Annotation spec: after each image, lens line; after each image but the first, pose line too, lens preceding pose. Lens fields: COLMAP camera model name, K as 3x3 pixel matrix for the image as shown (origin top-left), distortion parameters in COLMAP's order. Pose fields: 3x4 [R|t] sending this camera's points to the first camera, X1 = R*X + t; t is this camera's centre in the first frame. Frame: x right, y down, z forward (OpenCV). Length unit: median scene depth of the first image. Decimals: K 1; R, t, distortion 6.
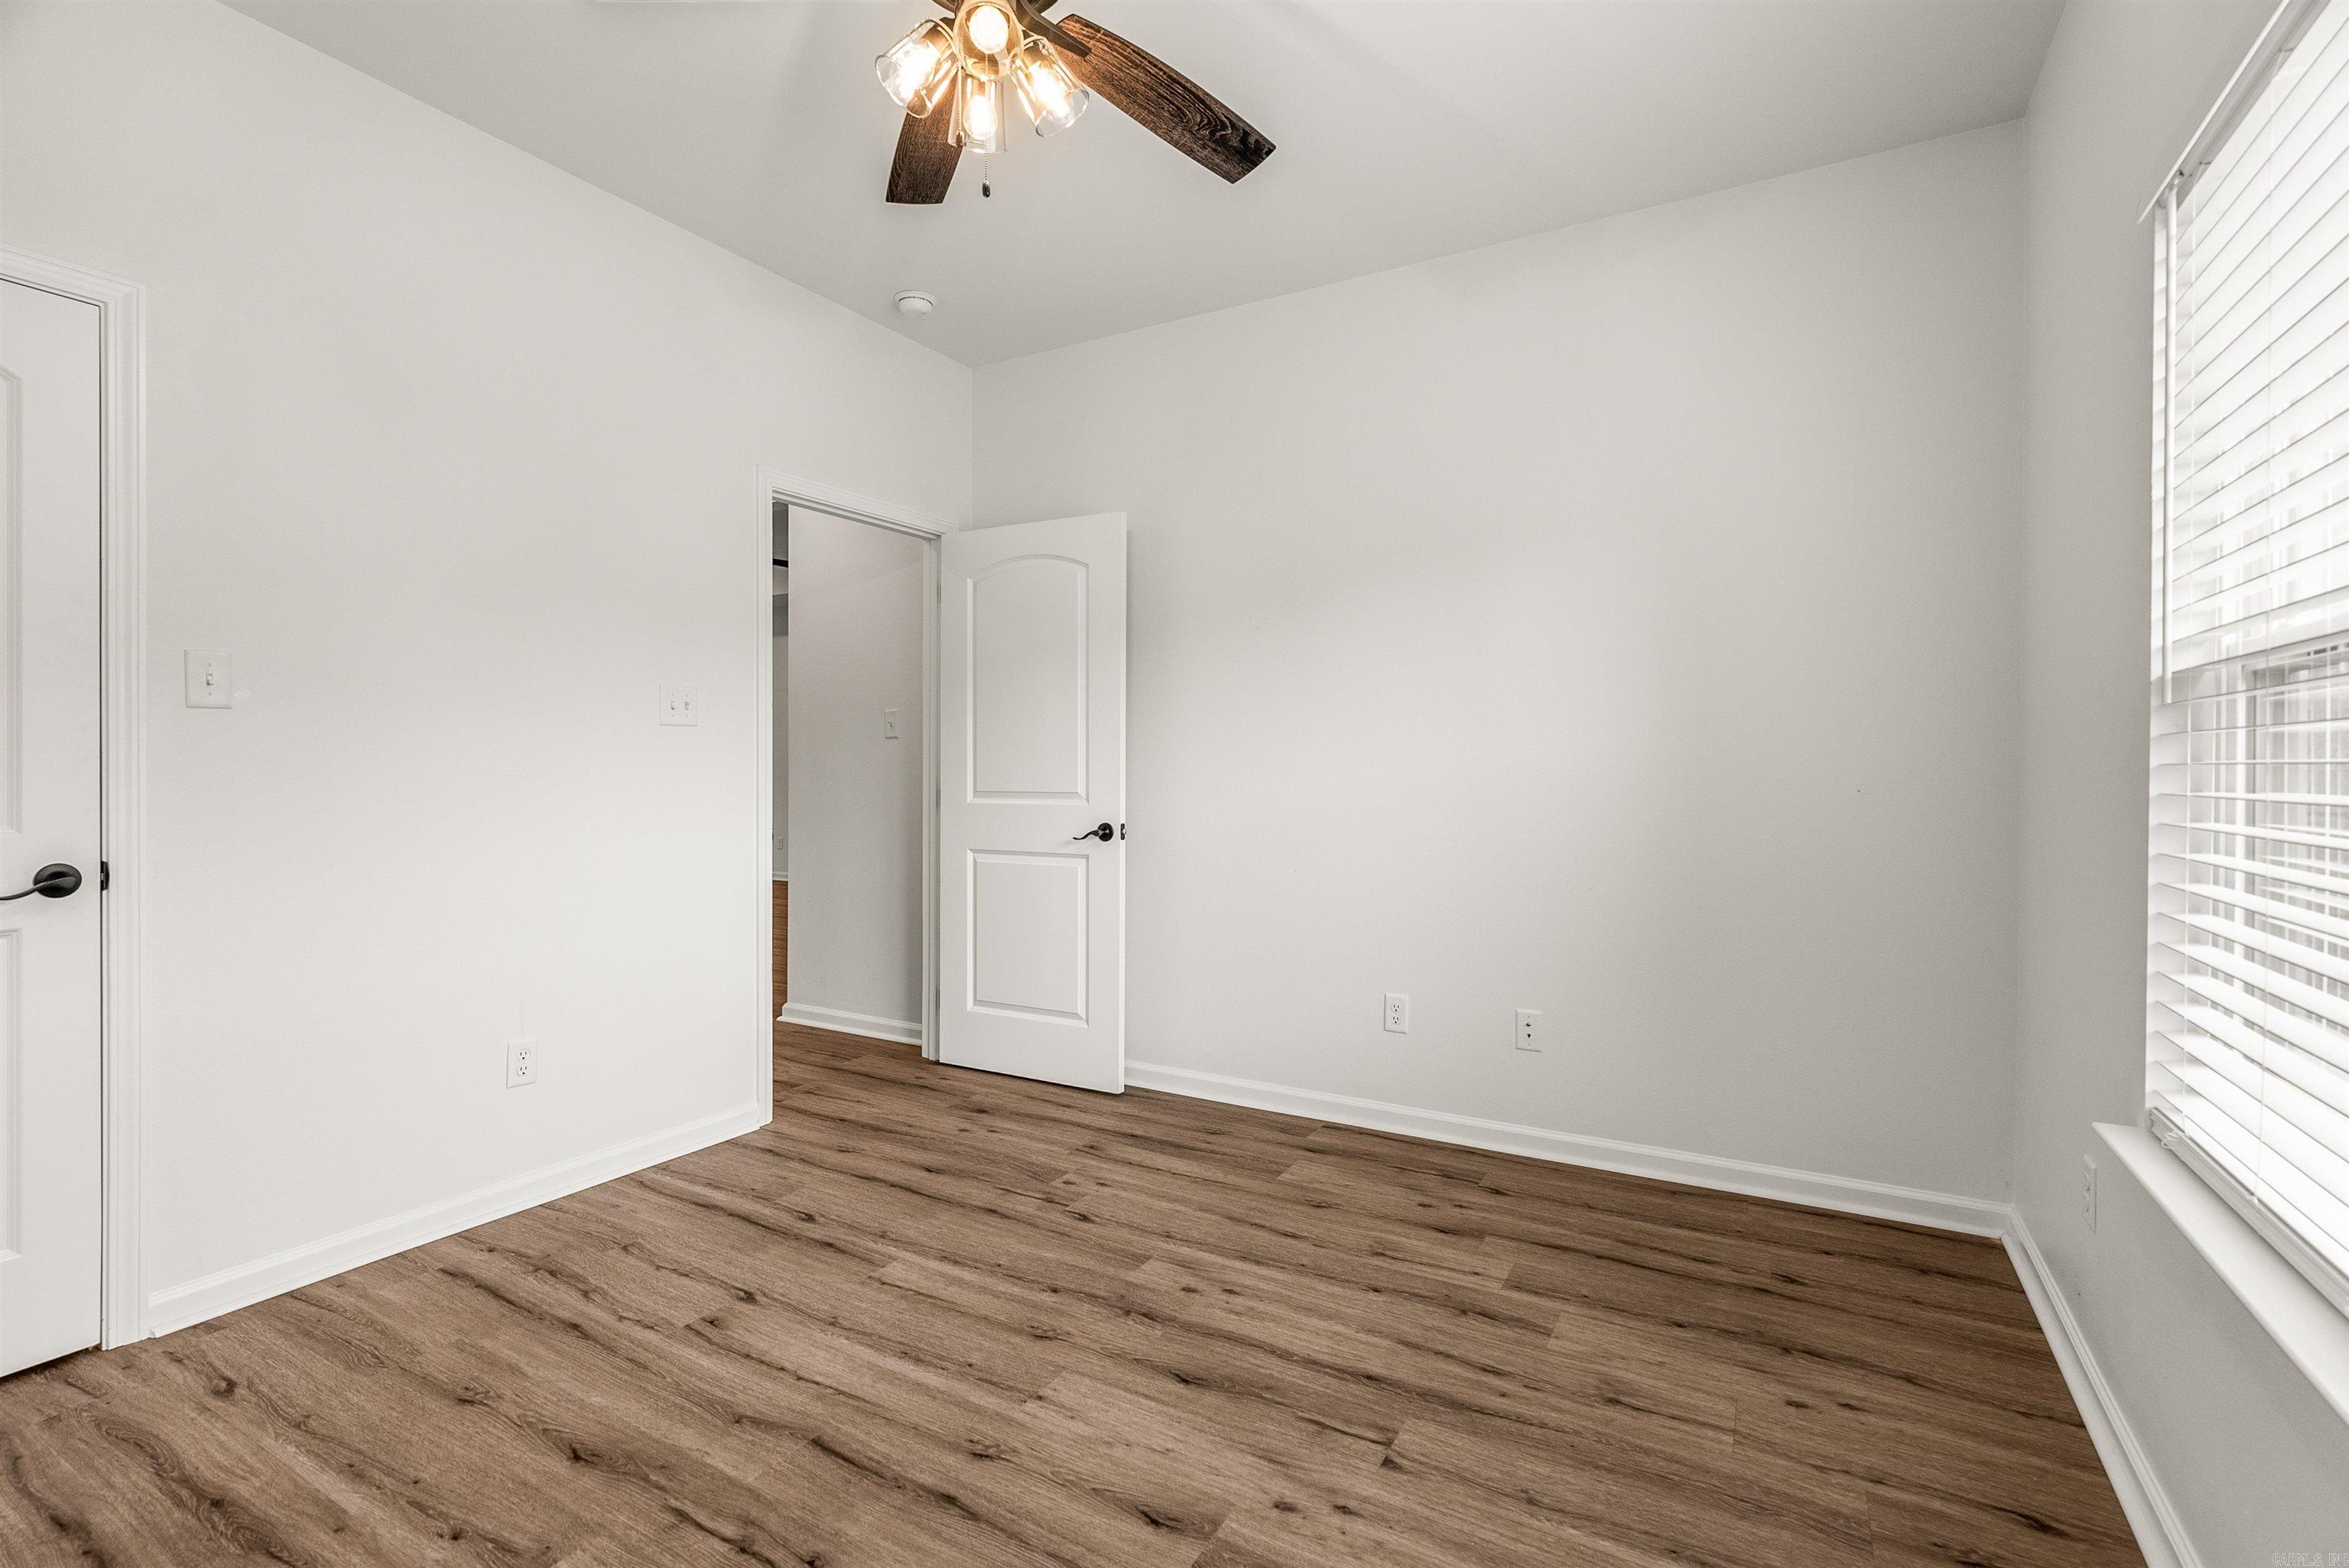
lens RADIAL K [[1078.6, 0, 1176.9], [0, 1078.6, 776.1], [0, 0, 1]] dist [-0.002384, 0.000527]
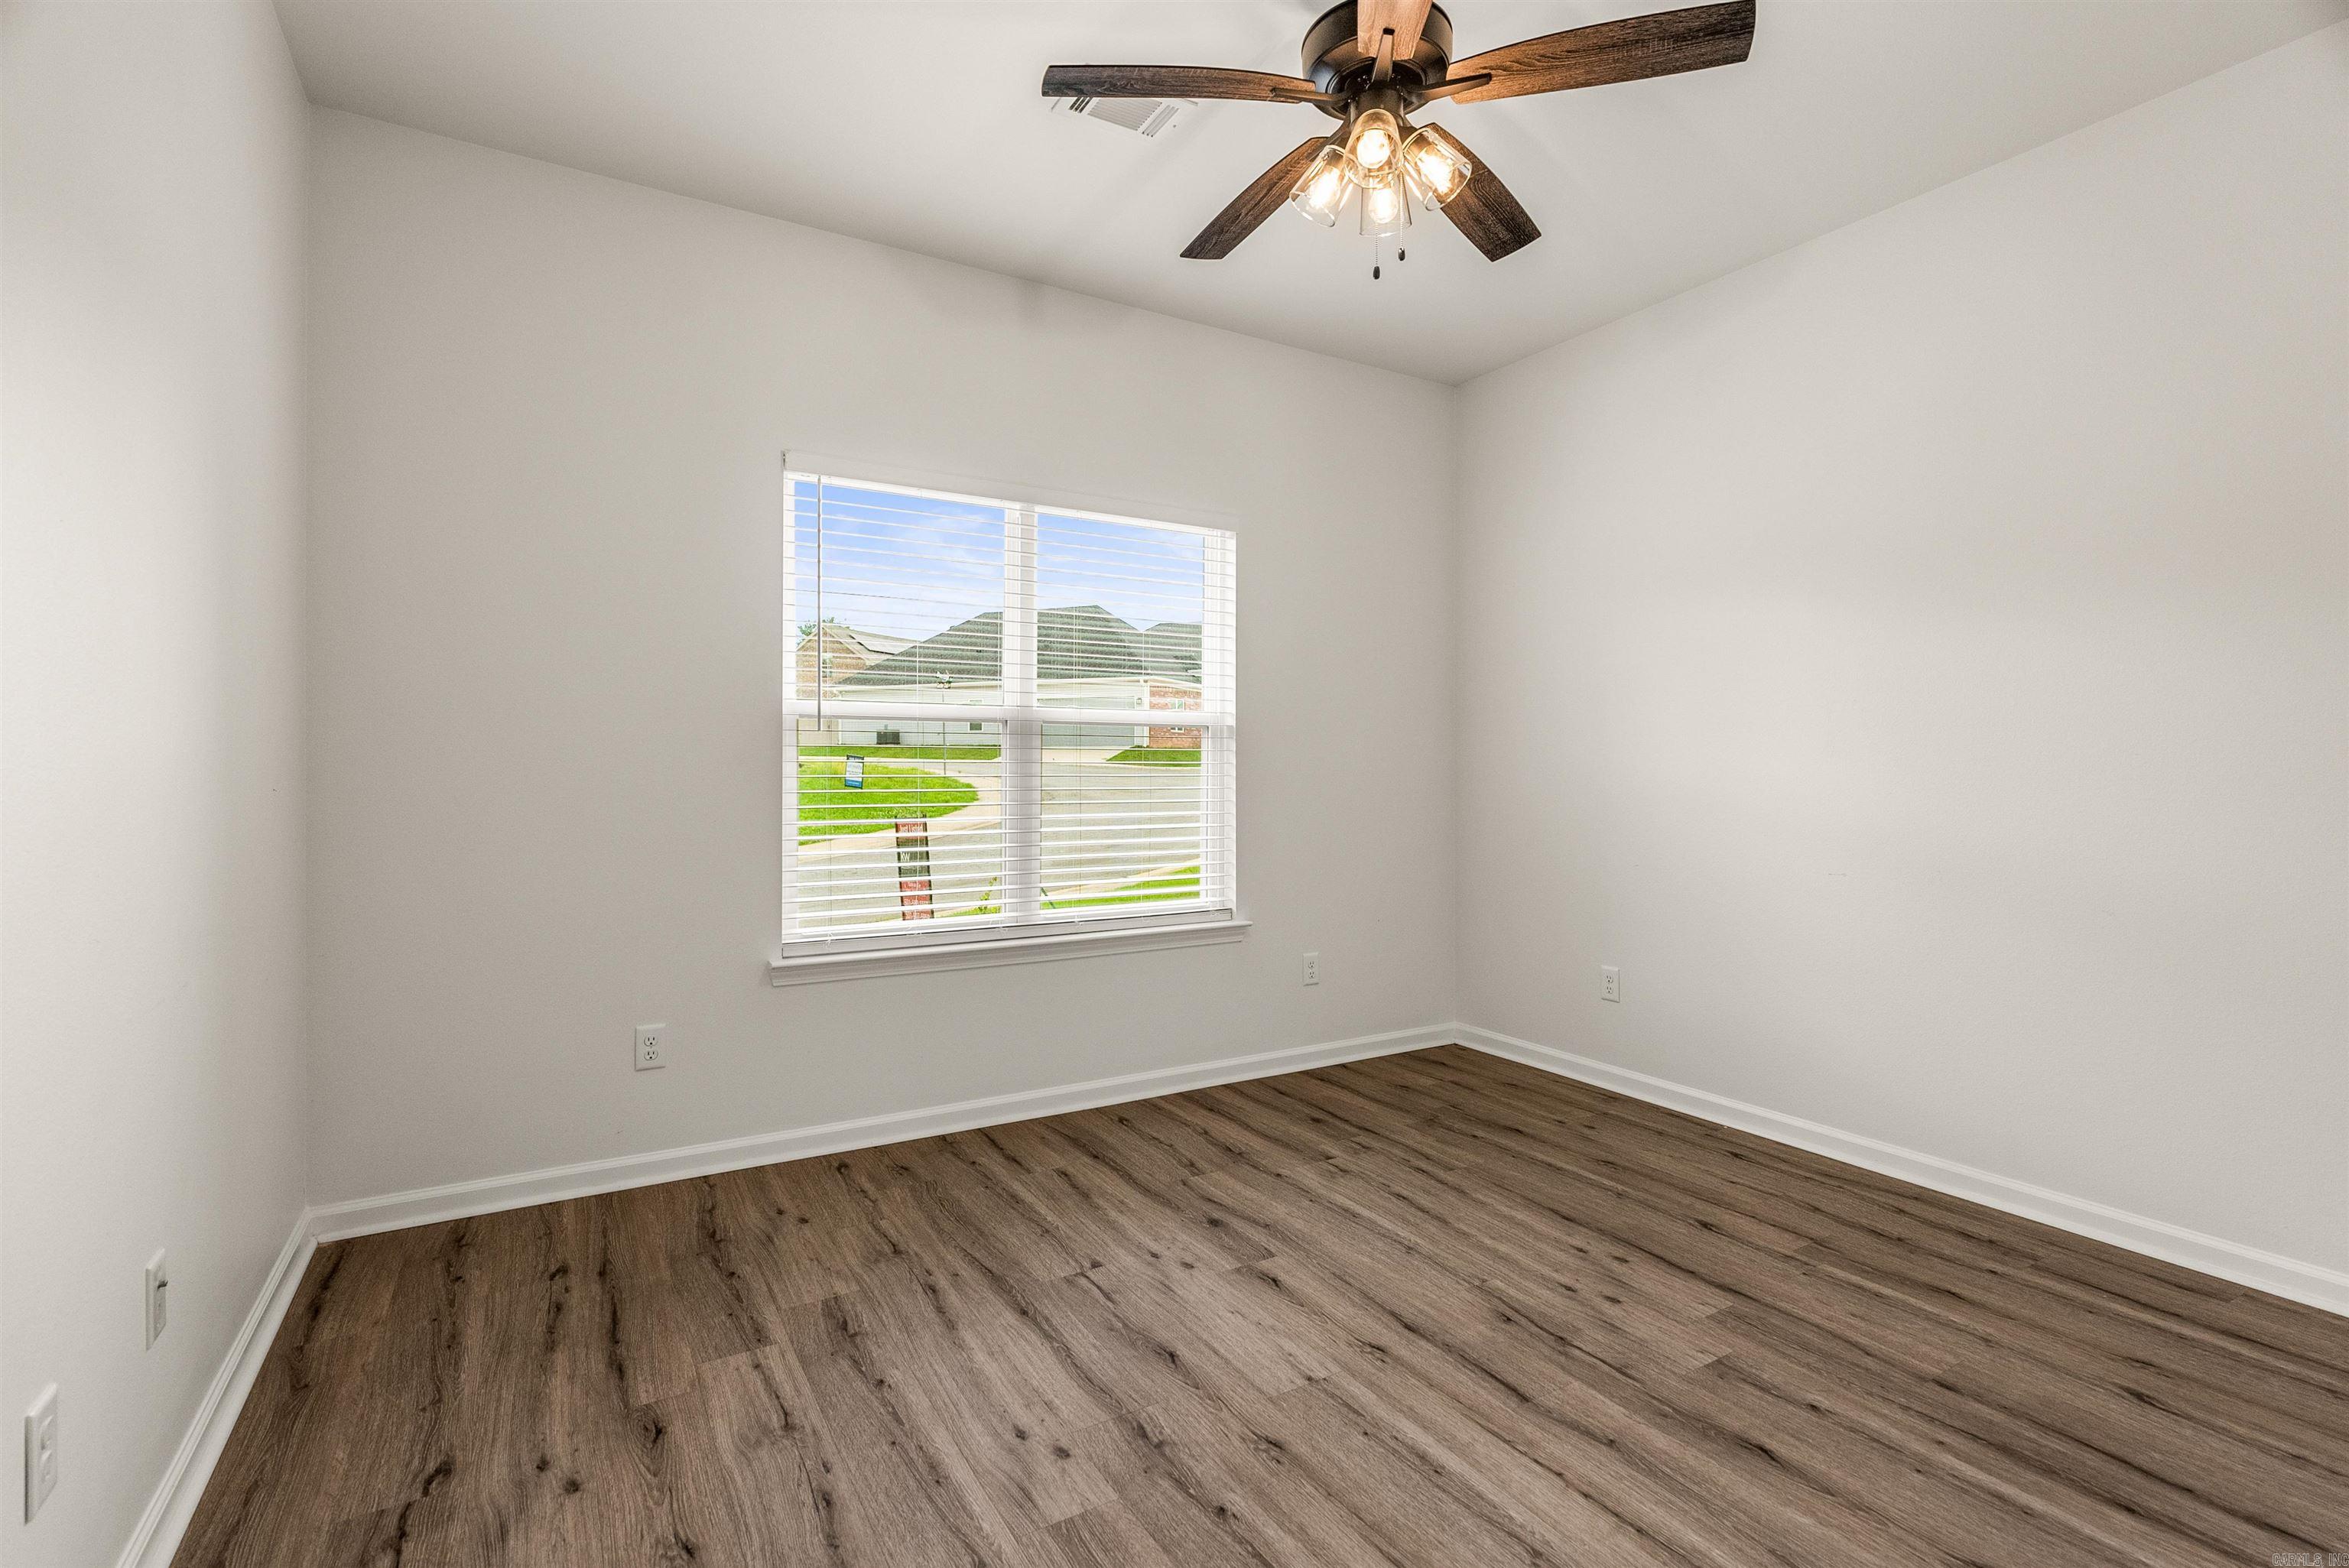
lens RADIAL K [[1078.6, 0, 1176.9], [0, 1078.6, 776.1], [0, 0, 1]] dist [-0.002384, 0.000527]
pose [[-0.872587, -0.010628, 0.488344, -0.497967], [-0.001100, 0.999803, 0.019793, -0.017532], [-0.488458, 0.016733, -0.872427, 1.892553]]
